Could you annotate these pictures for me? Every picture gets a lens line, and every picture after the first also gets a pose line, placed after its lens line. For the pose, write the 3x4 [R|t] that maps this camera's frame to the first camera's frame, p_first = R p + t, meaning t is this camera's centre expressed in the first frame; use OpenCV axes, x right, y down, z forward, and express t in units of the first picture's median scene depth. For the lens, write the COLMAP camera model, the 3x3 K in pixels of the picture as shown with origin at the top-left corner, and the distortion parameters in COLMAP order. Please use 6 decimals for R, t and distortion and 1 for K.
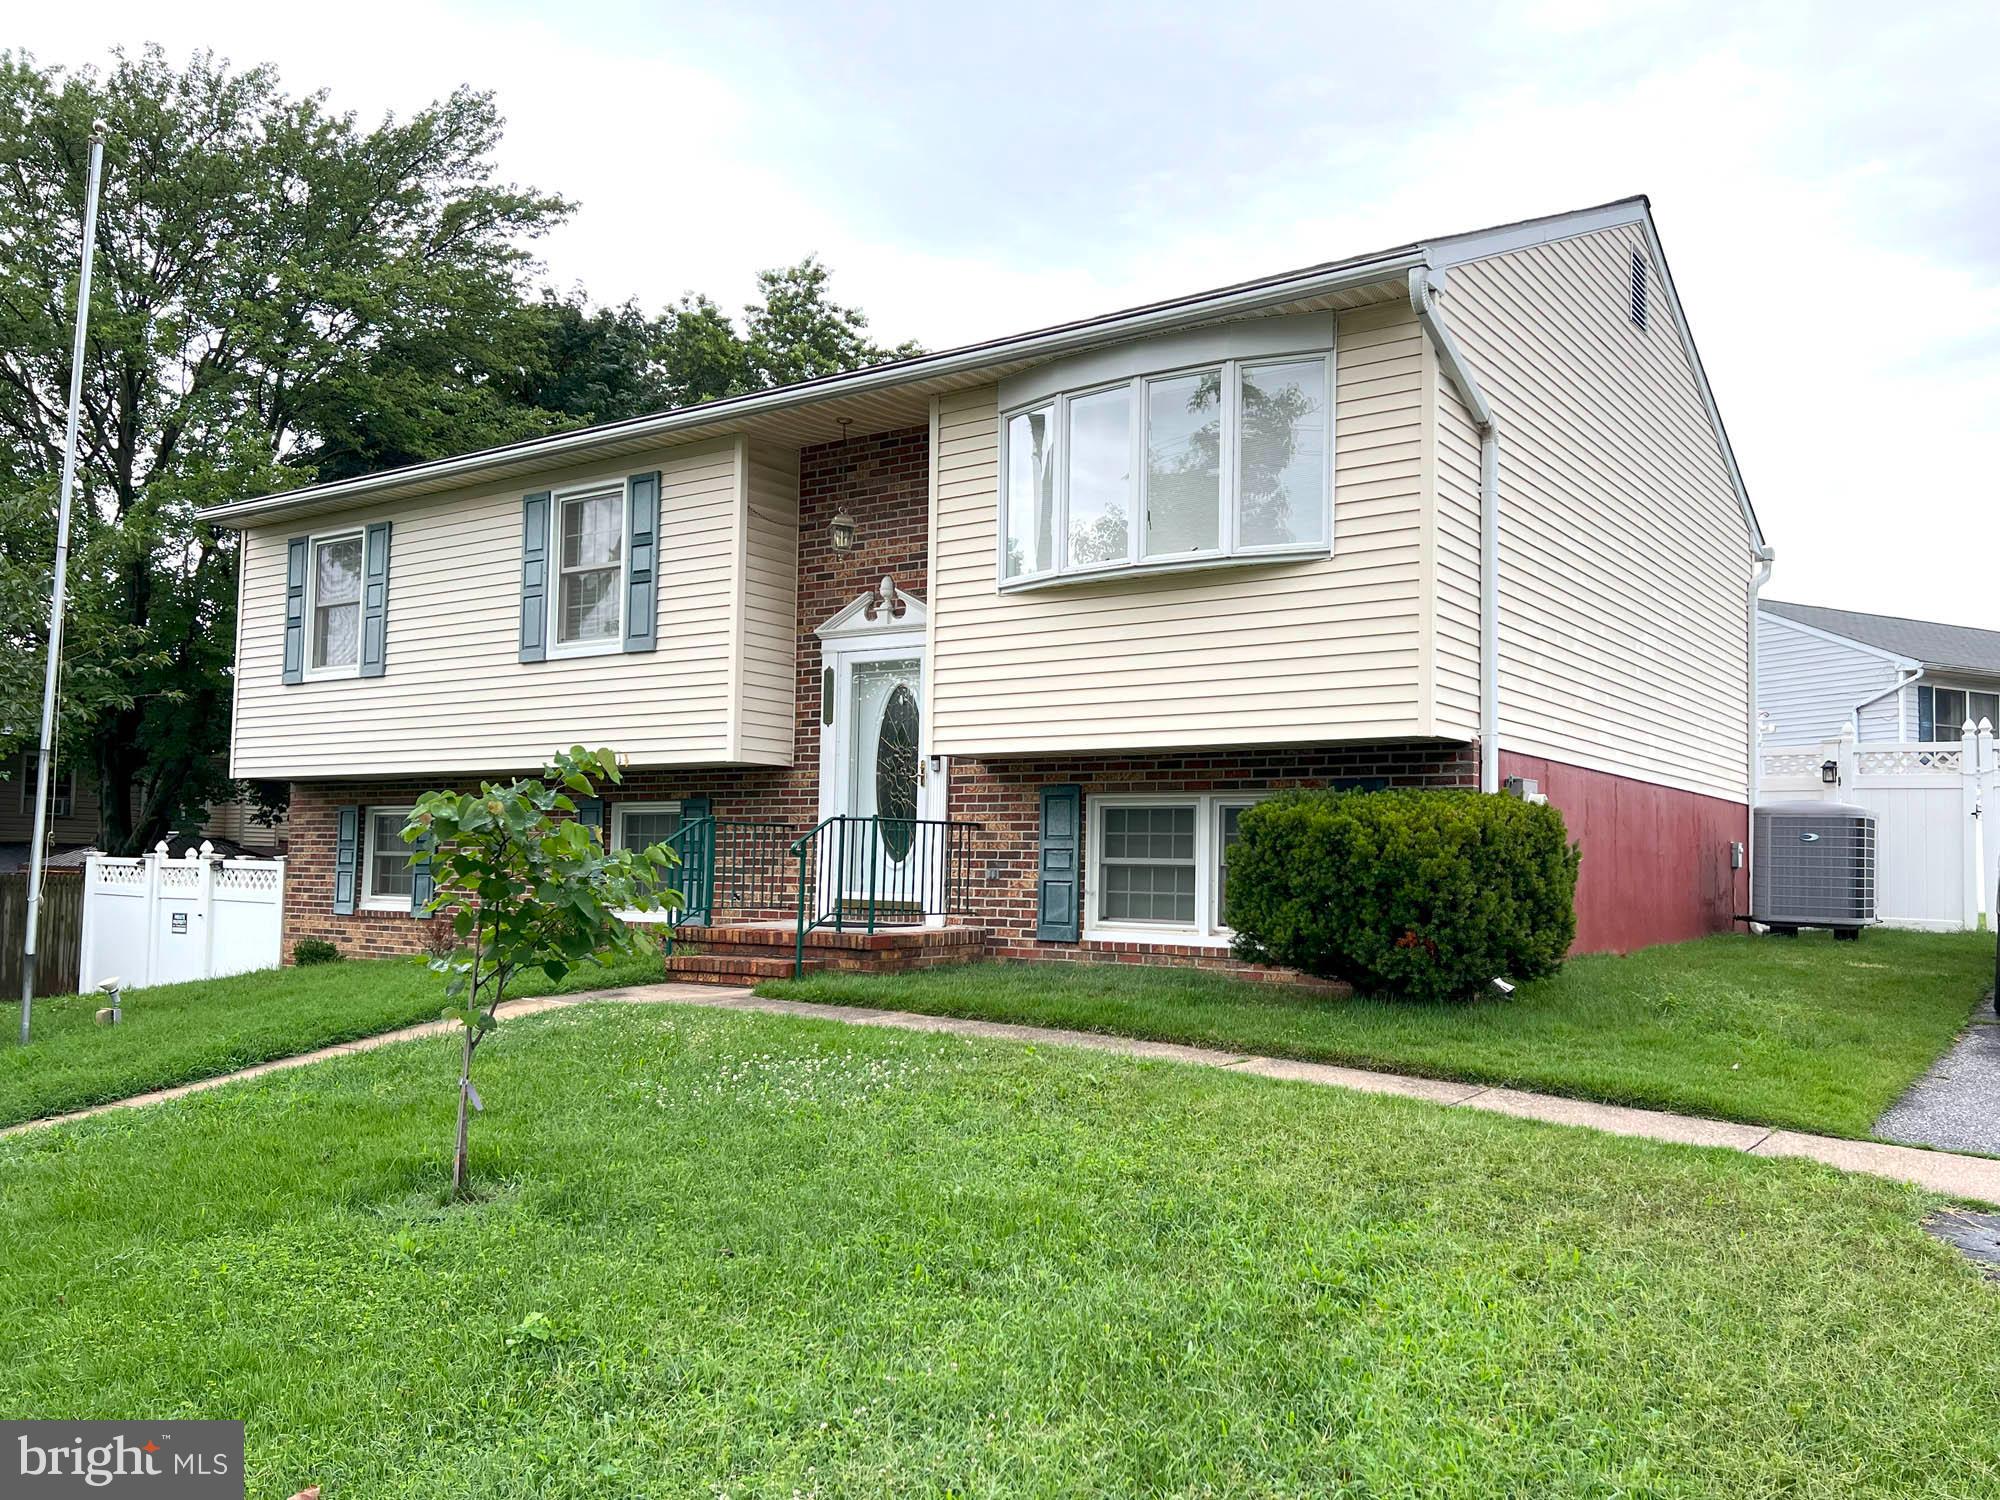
lens RADIAL K [[1709.7, 0, 1000.0], [0, 1709.7, 750.0], [0, 0, 1]] dist [0.120176, -0.216476]
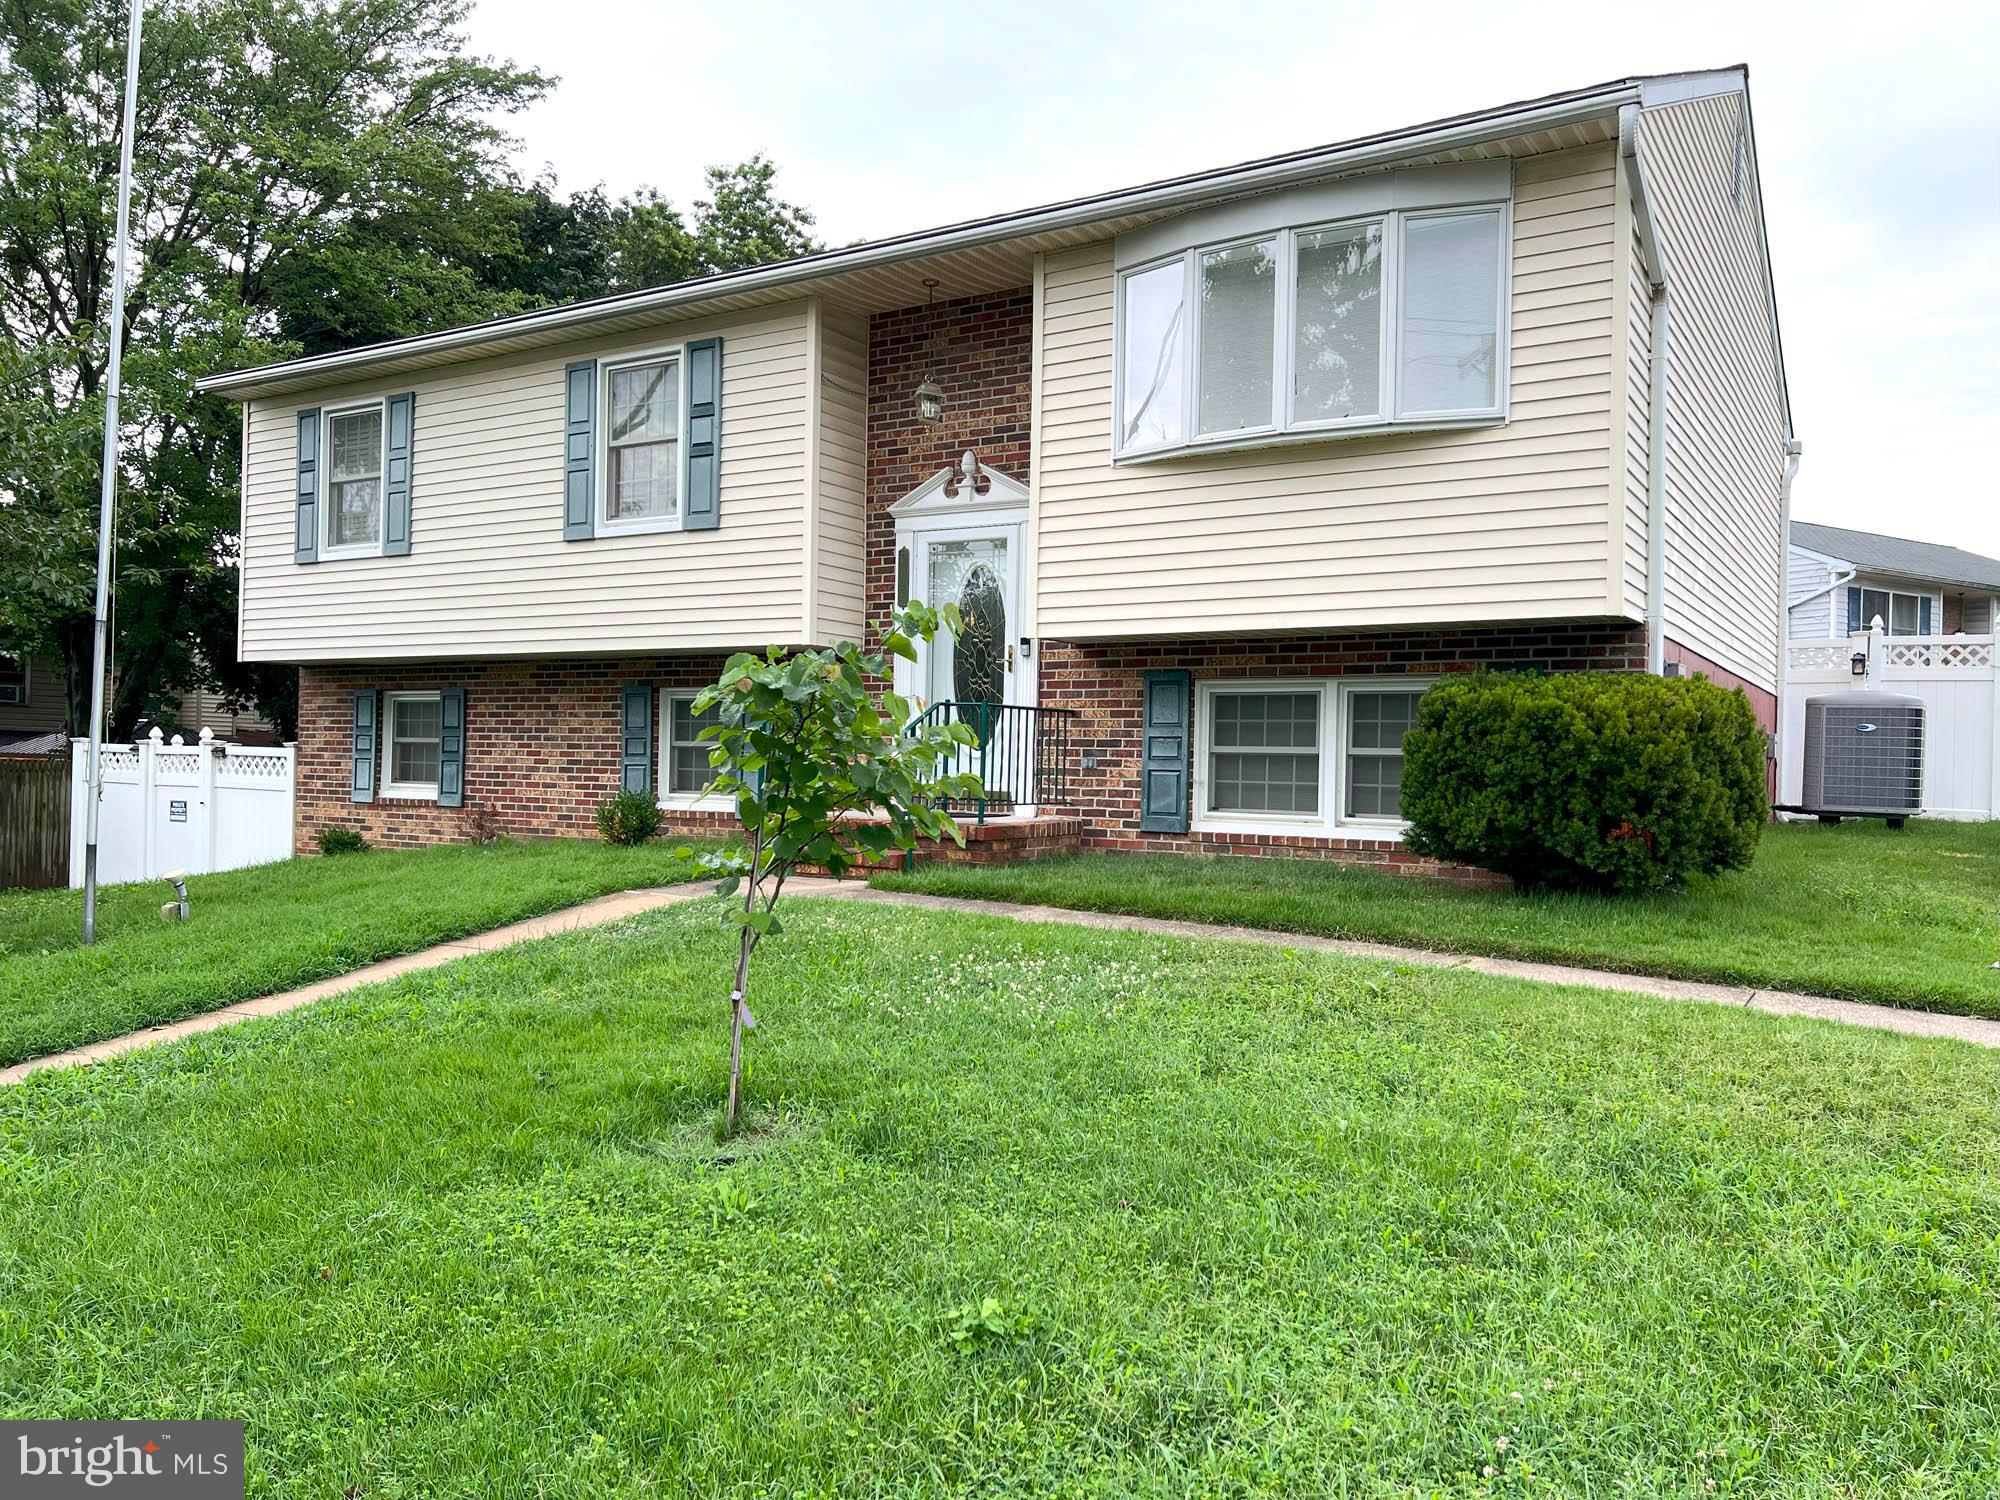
lens RADIAL K [[1622.5, 0, 1000.0], [0, 1622.5, 750.0], [0, 0, 1]] dist [0.088034, -0.119187]
pose [[0.998490, 0.003169, 0.054836, -0.092913], [-0.006549, 0.998082, 0.061566, 0.008311], [-0.054536, -0.061832, 0.996596, 0.082222]]
